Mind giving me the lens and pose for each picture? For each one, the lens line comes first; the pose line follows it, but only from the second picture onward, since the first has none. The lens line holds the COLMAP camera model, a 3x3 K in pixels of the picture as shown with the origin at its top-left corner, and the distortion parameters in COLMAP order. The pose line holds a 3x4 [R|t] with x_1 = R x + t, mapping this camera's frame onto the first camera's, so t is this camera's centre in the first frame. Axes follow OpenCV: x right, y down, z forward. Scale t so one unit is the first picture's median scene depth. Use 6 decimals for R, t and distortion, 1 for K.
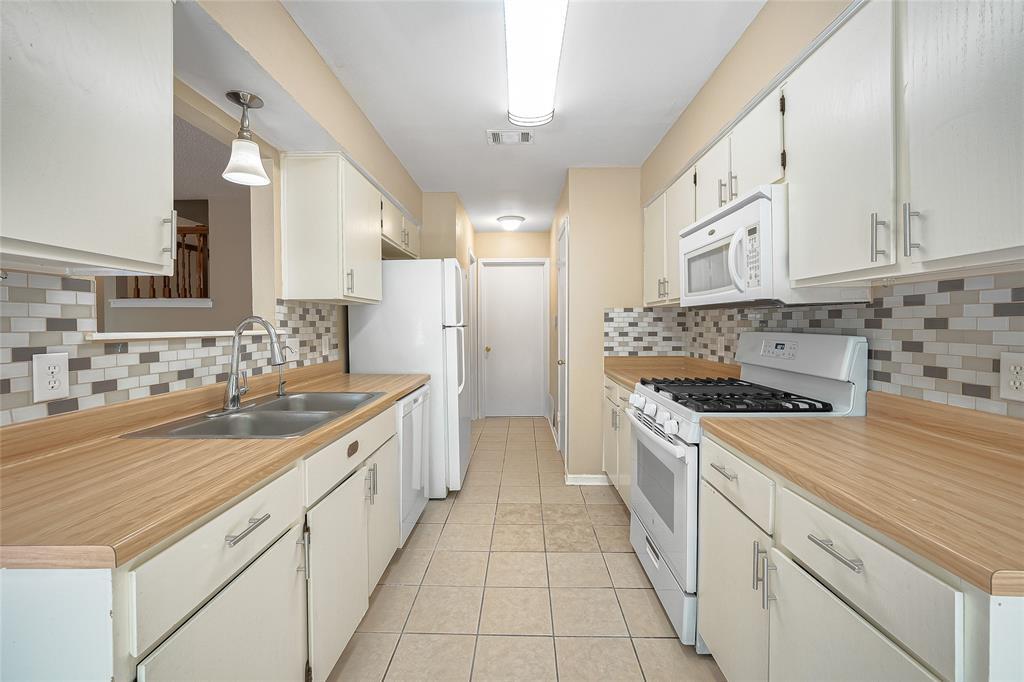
lens RADIAL K [[398.8, 0, 514.0], [0, 398.8, 333.5], [0, 0, 1]] dist [-0.017272, 0.000285]
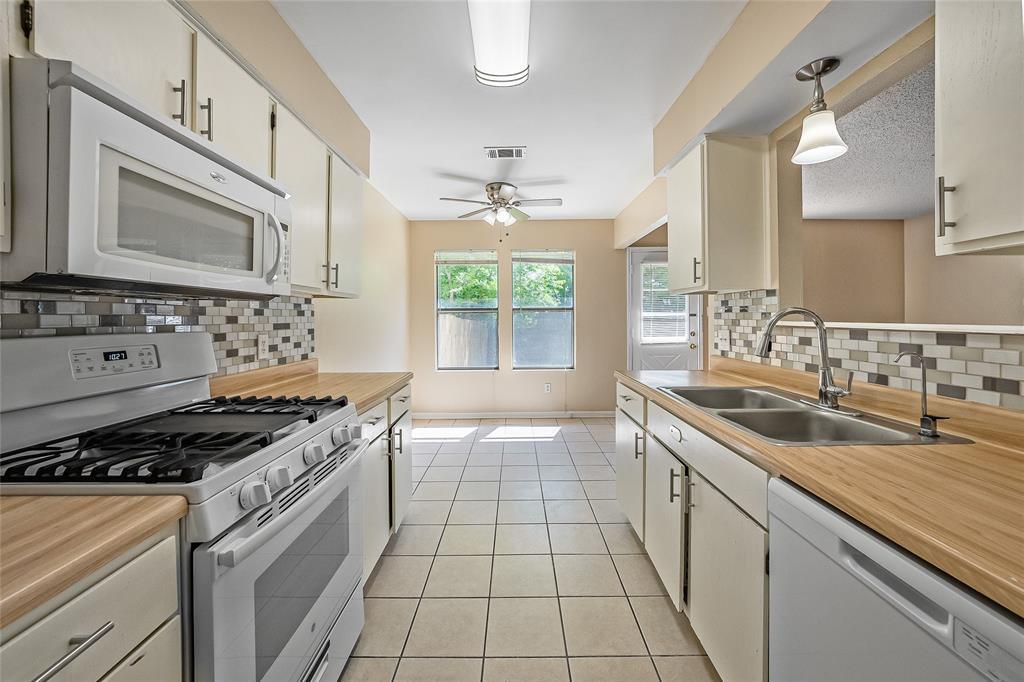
lens RADIAL K [[376.4, 0, 510.7], [0, 376.4, 316.8], [0, 0, 1]] dist [-0.009603, -0.000103]
pose [[-0.999916, 0.008770, -0.009524, 0.032367], [0.008560, 0.999723, 0.021908, -0.037609], [0.009713, 0.021824, -0.999715, 1.554209]]
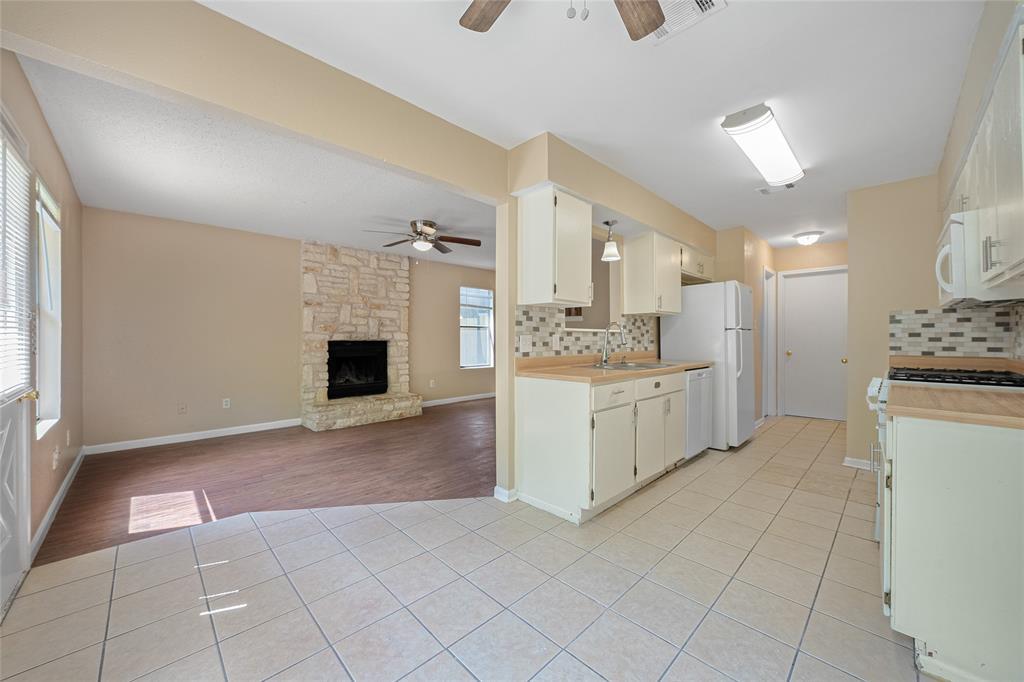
lens RADIAL K [[398.8, 0, 505.0], [0, 398.8, 335.3], [0, 0, 1]] dist [-0.017272, 0.000285]
pose [[0.704267, -0.003785, -0.709925, 0.387463], [-0.018945, 0.999529, -0.024123, 0.076246], [0.709682, 0.030439, 0.703864, -0.787152]]
